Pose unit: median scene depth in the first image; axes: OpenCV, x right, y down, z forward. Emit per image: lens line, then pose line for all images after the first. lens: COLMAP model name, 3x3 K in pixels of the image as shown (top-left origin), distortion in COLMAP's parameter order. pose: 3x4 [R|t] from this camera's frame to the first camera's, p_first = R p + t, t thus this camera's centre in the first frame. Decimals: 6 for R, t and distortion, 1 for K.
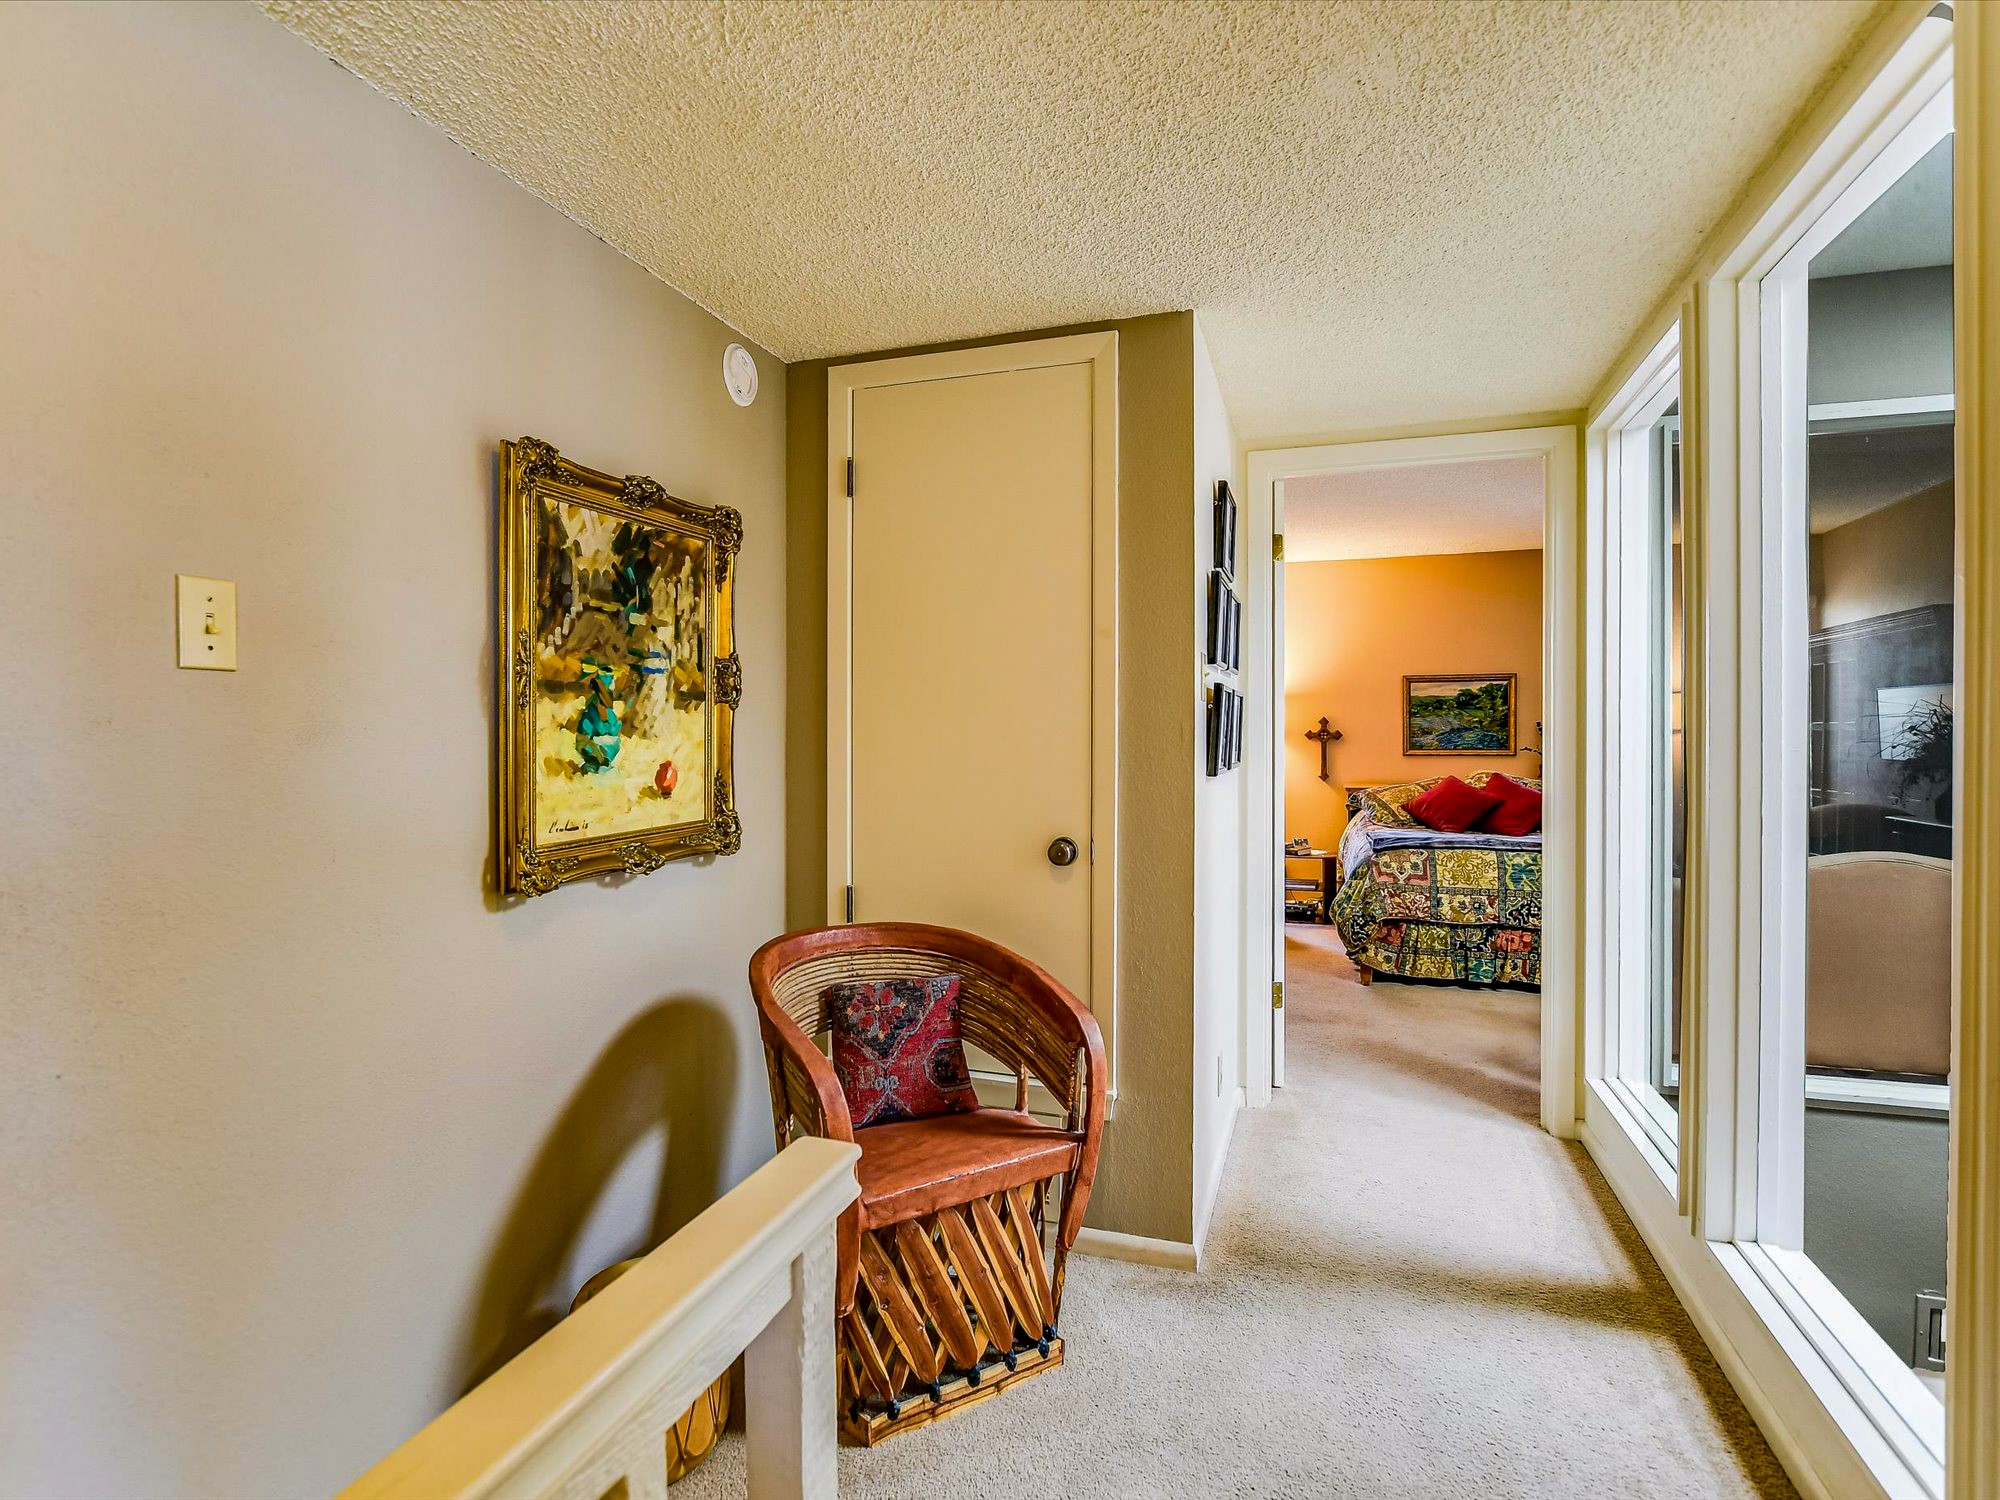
lens RADIAL K [[1004.4, 0, 992.0], [0, 1004.4, 738.8], [0, 0, 1]] dist [-0.022845, -0.000895]
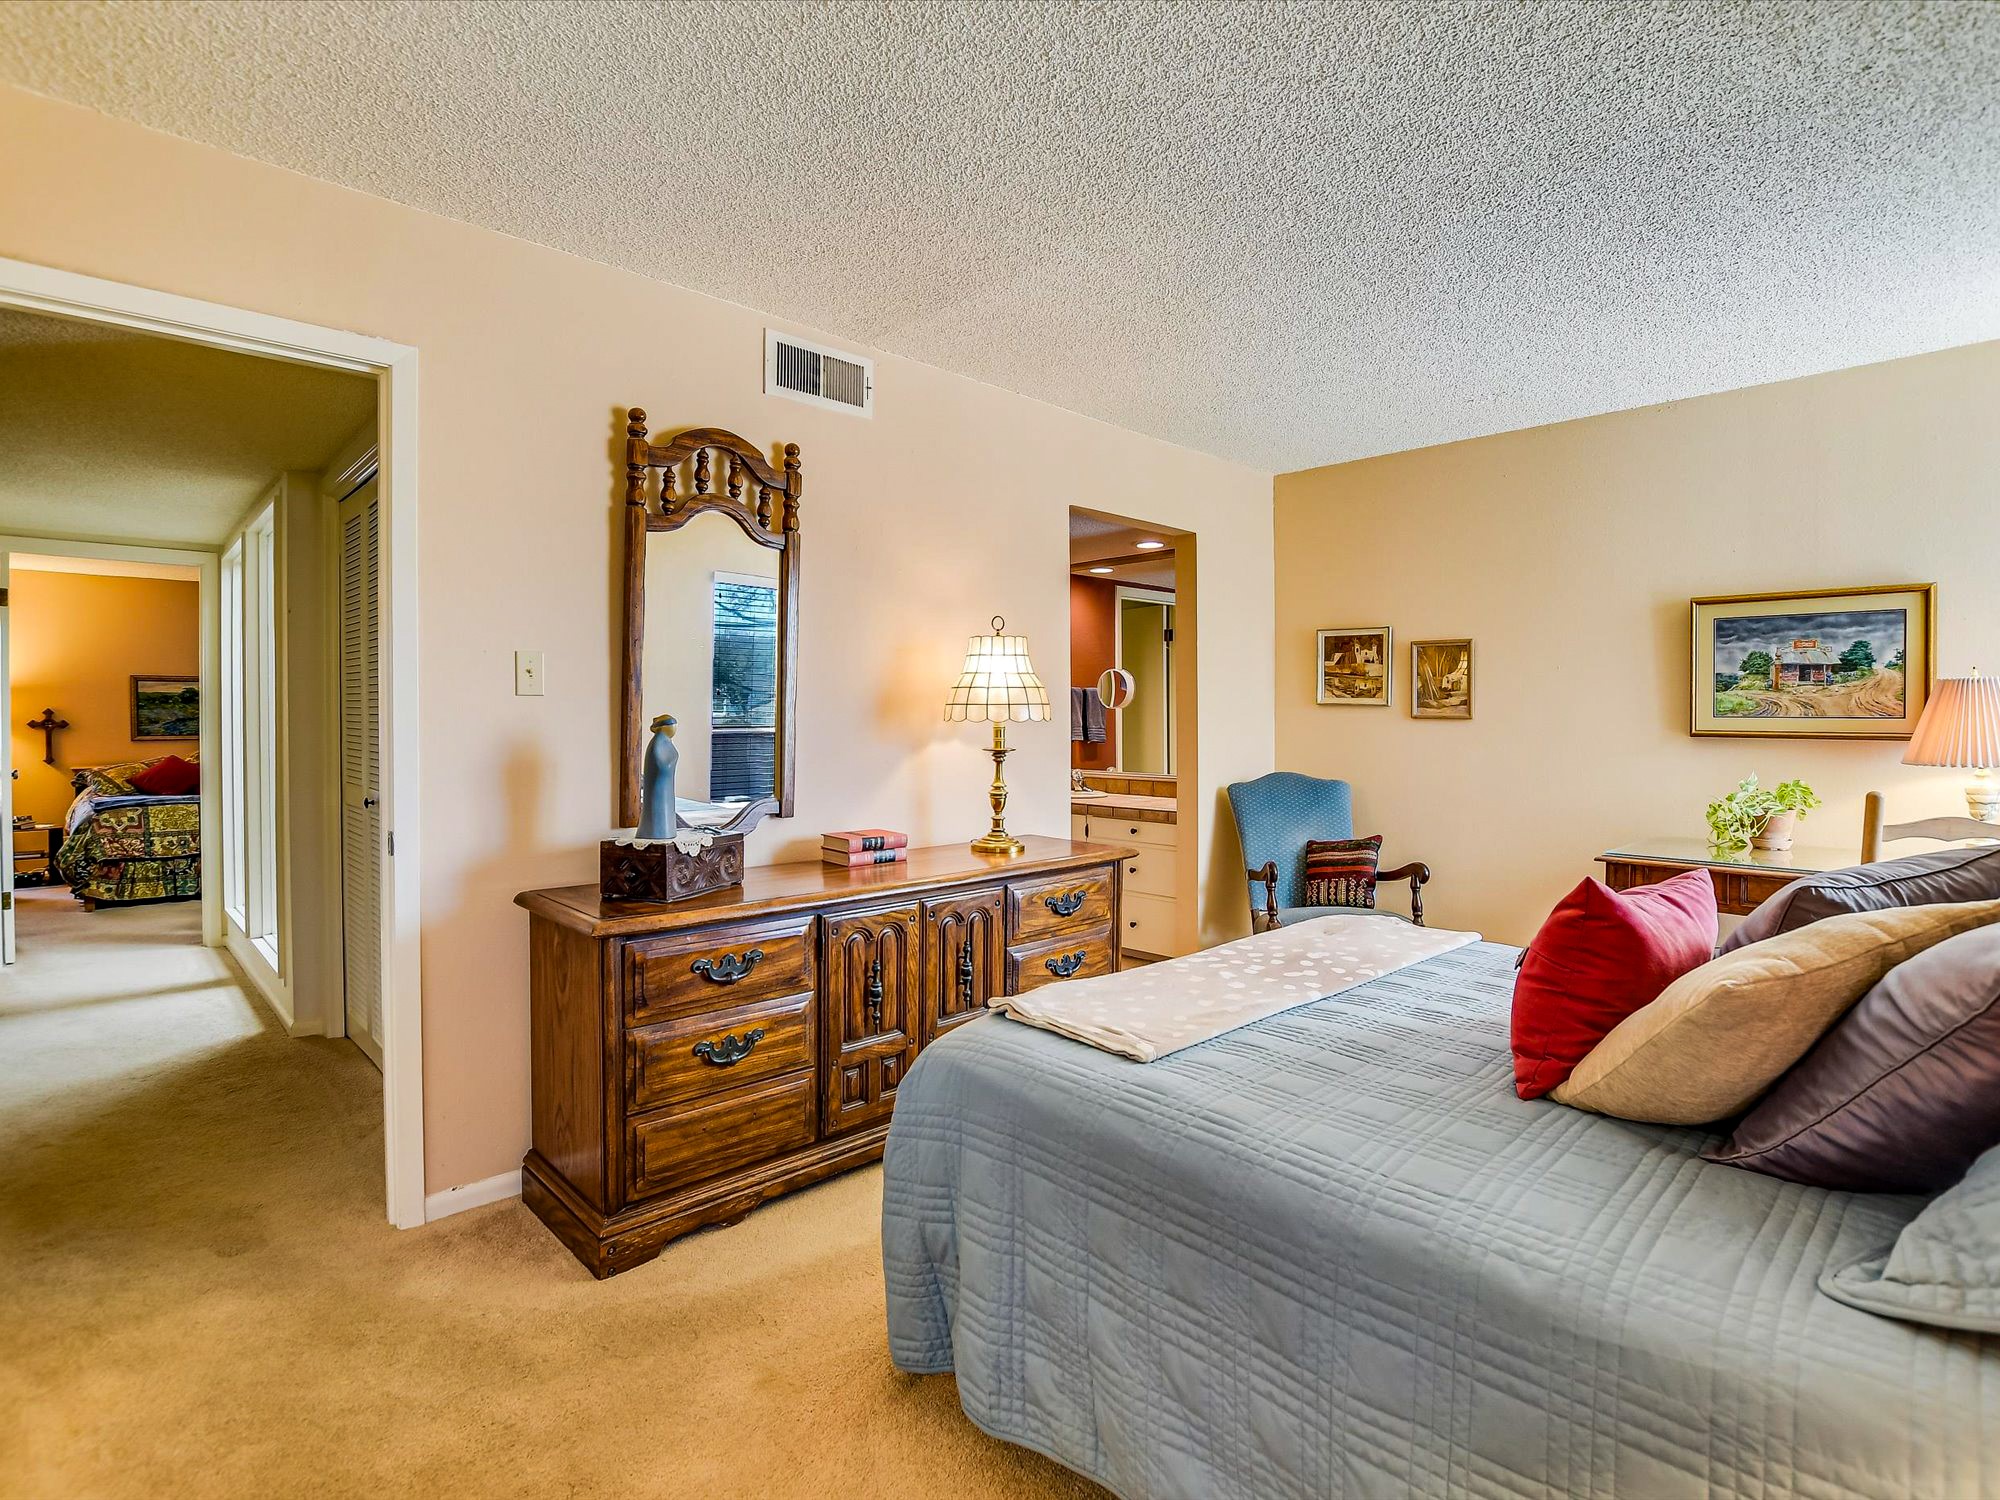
lens RADIAL K [[1004.4, 0, 986.7], [0, 1004.4, 732.6], [0, 0, 1]] dist [-0.022845, -0.000895]
pose [[0.475692, -0.011748, 0.879533, -0.207752], [0.006026, 0.999931, 0.010098, 0.001215], [-0.879591, 0.000497, 0.475730, -0.676550]]
